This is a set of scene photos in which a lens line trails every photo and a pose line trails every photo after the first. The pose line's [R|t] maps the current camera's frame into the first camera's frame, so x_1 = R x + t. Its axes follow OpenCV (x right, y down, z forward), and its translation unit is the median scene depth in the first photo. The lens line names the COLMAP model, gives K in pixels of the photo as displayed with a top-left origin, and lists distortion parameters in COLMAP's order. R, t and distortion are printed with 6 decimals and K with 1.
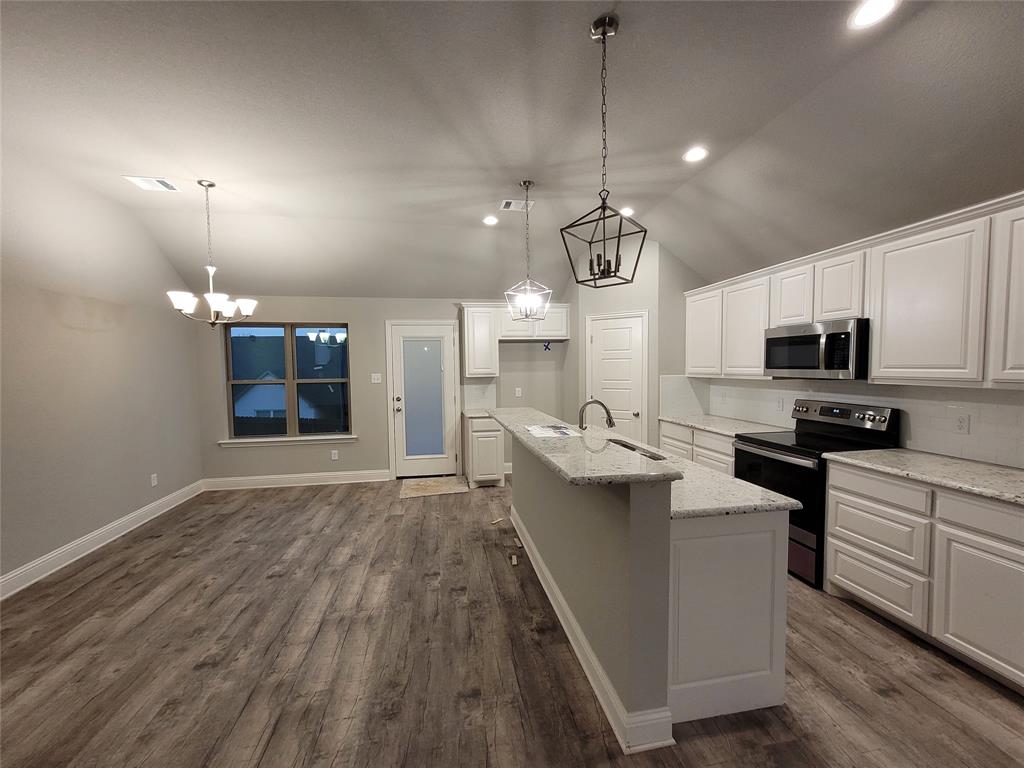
lens RADIAL K [[409.8, 0, 505.5], [0, 409.8, 389.8], [0, 0, 1]] dist [0.005169, -0.000093]
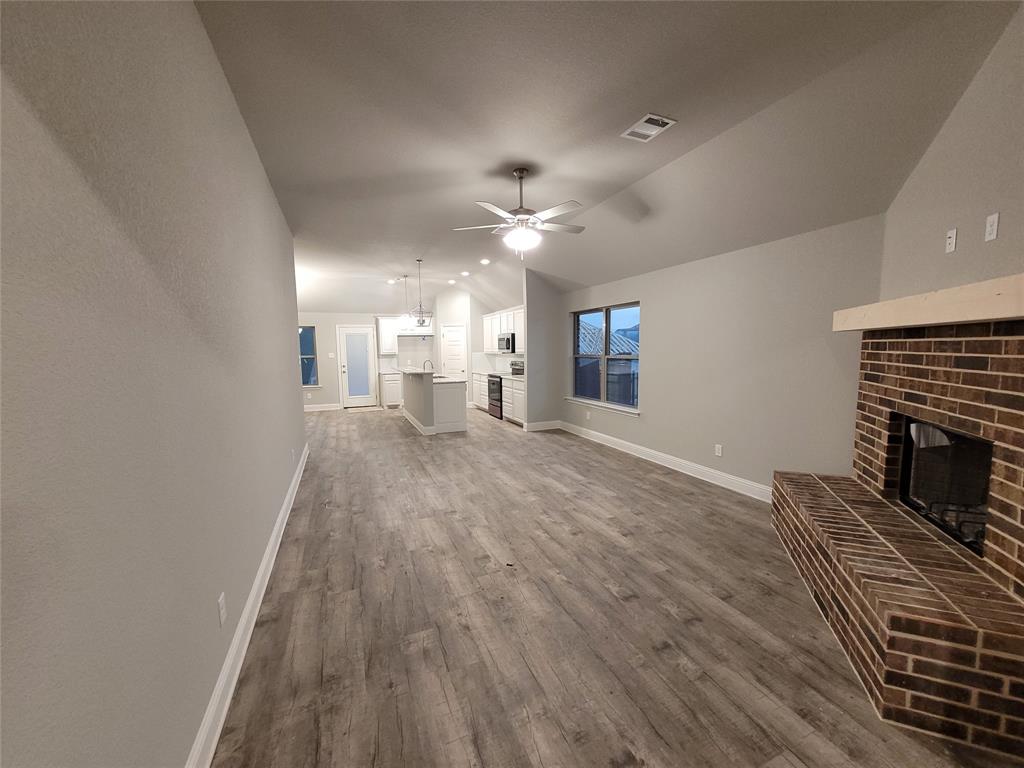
lens RADIAL K [[409.8, 0, 505.5], [0, 409.8, 389.8], [0, 0, 1]] dist [0.005169, -0.000093]
pose [[0.977149, -0.022423, 0.211370, 0.070352], [0.013490, 0.998958, 0.043609, 0.062011], [-0.212127, -0.039761, 0.976433, -1.072790]]
